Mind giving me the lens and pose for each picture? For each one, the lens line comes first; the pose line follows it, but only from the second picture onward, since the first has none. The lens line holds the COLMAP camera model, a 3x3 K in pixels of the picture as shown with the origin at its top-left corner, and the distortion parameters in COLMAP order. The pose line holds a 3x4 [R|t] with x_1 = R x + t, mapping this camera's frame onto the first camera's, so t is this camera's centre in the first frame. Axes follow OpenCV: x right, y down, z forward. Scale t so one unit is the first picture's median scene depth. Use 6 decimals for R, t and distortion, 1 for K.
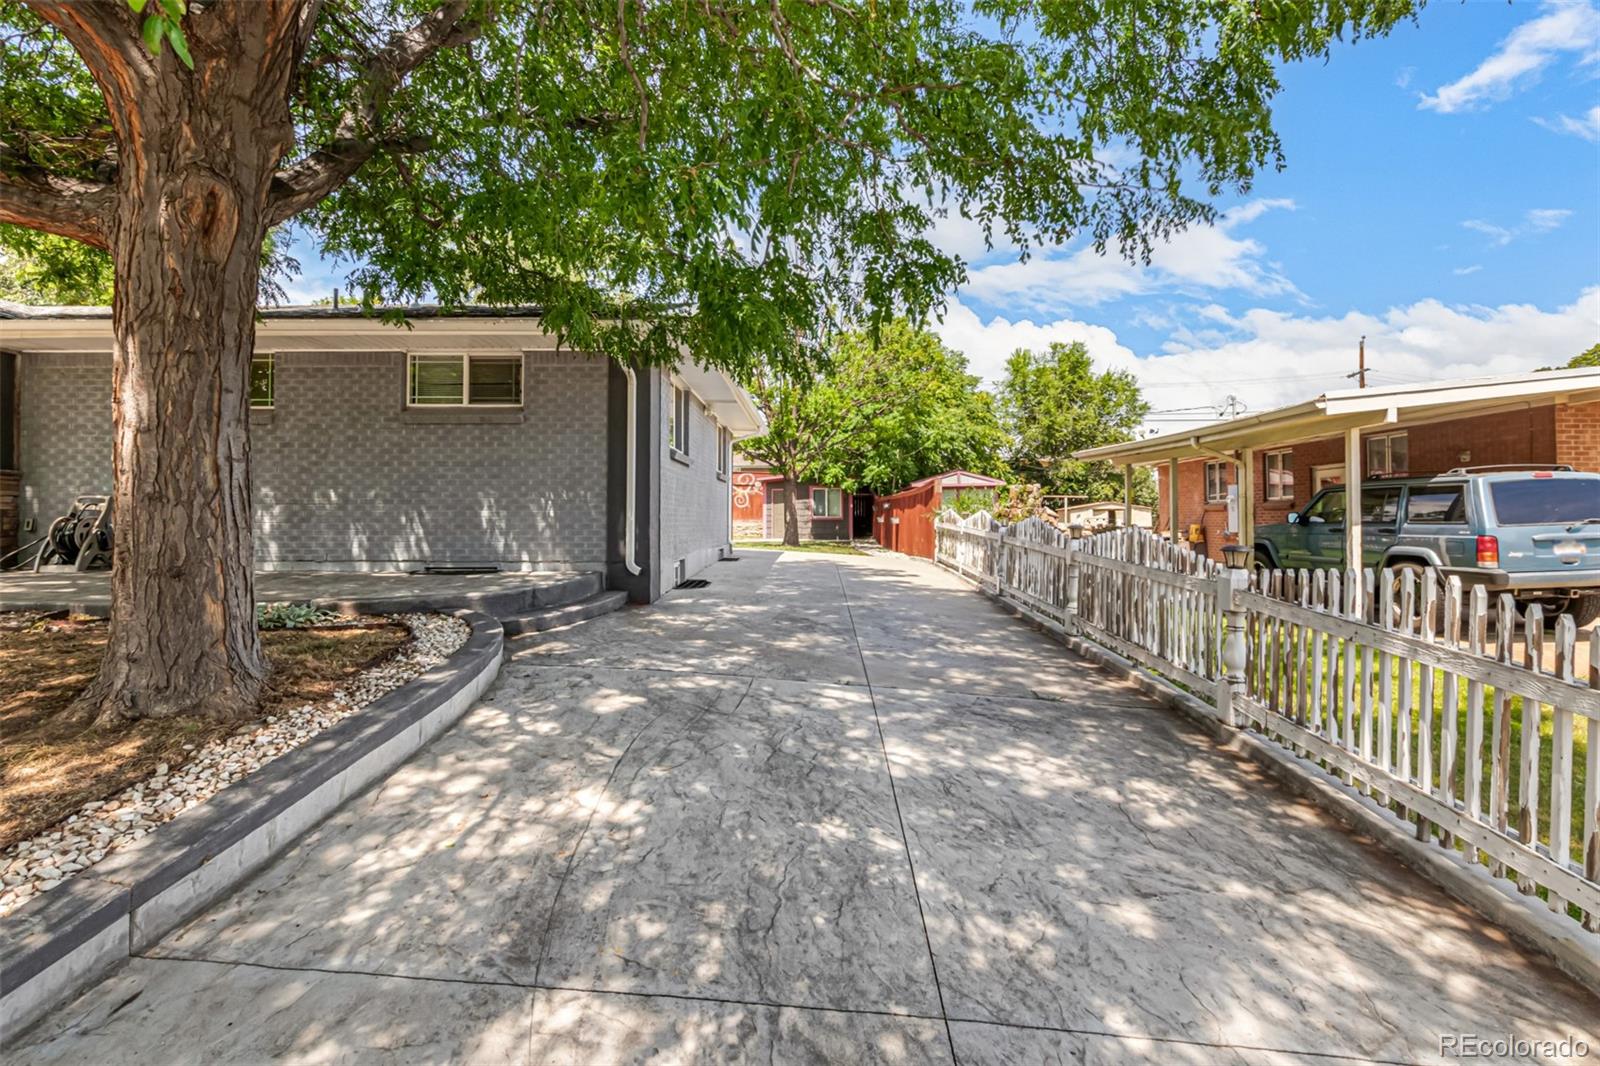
lens RADIAL K [[739.1, 0, 756.0], [0, 739.1, 517.7], [0, 0, 1]] dist [0.004044, -0.000377]
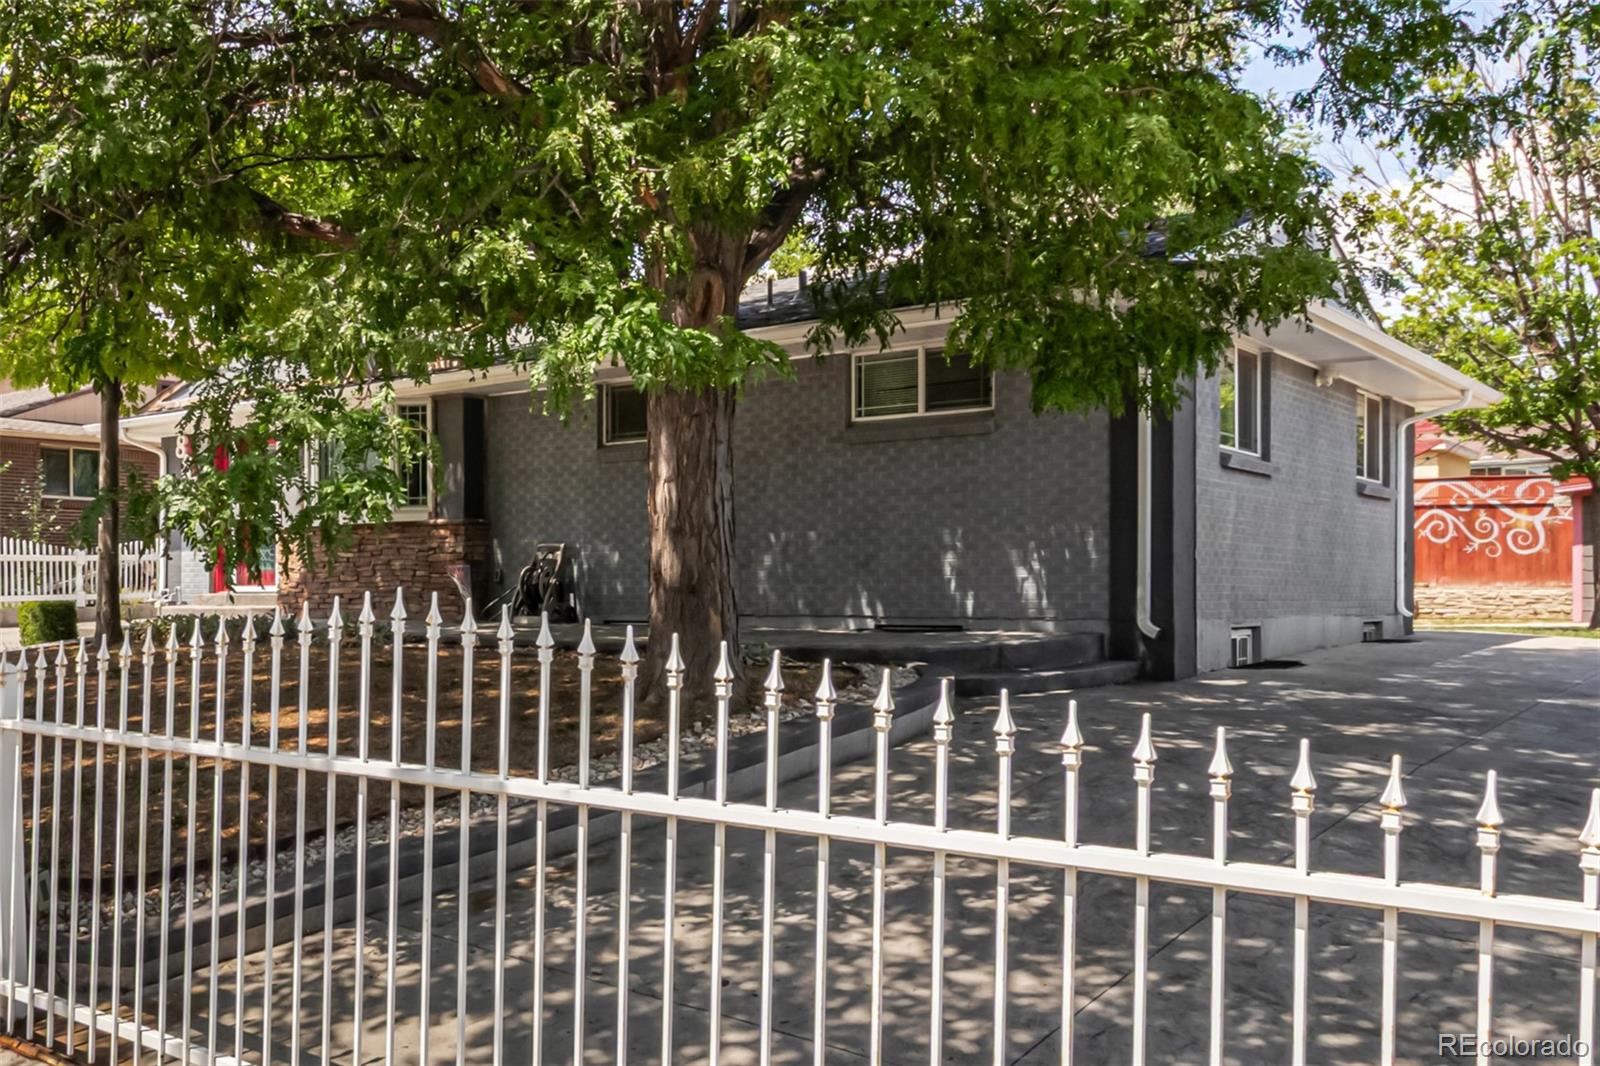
lens RADIAL K [[739.1, 0, 804.3], [0, 739.1, 538.4], [0, 0, 1]] dist [0.004044, -0.000377]
pose [[0.873307, -0.017889, -0.486841, -0.133668], [0.015116, 0.999839, -0.009624, -0.018909], [0.486935, 0.001046, 0.873437, 0.284317]]
